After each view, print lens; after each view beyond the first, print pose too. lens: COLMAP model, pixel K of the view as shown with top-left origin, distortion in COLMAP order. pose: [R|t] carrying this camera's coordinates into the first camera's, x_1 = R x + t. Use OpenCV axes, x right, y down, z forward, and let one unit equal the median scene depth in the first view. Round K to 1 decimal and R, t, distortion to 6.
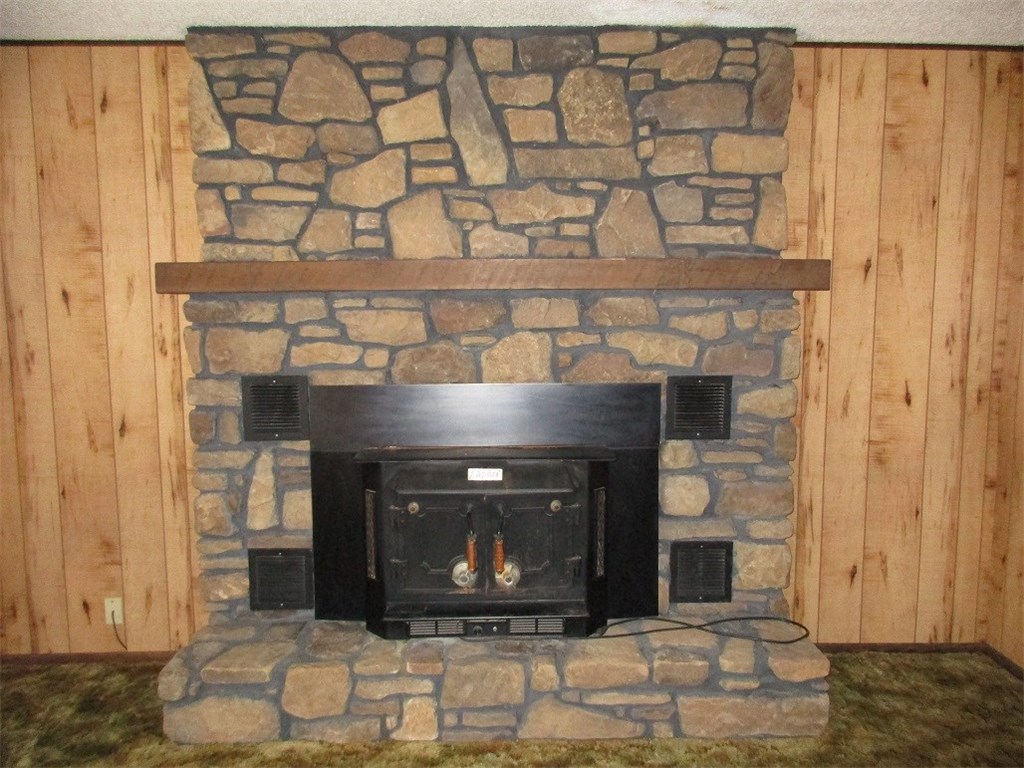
lens RADIAL K [[801.1, 0, 501.2], [0, 801.1, 372.9], [0, 0, 1]] dist [-0.012491, 0.016992]
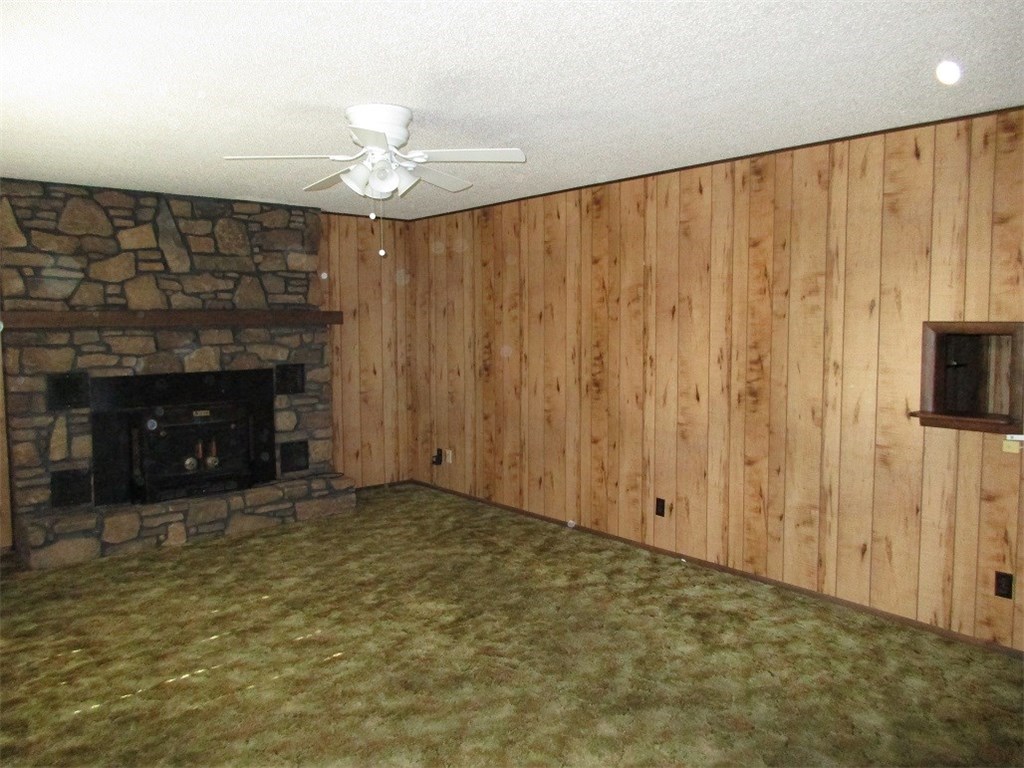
lens RADIAL K [[801.1, 0, 515.0], [0, 801.1, 383.5], [0, 0, 1]] dist [-0.012491, 0.016992]
pose [[0.780431, -0.052510, 0.623034, -0.623787], [0.063669, 0.997962, 0.004356, 0.084184], [-0.621992, 0.036268, 0.782183, -1.065028]]
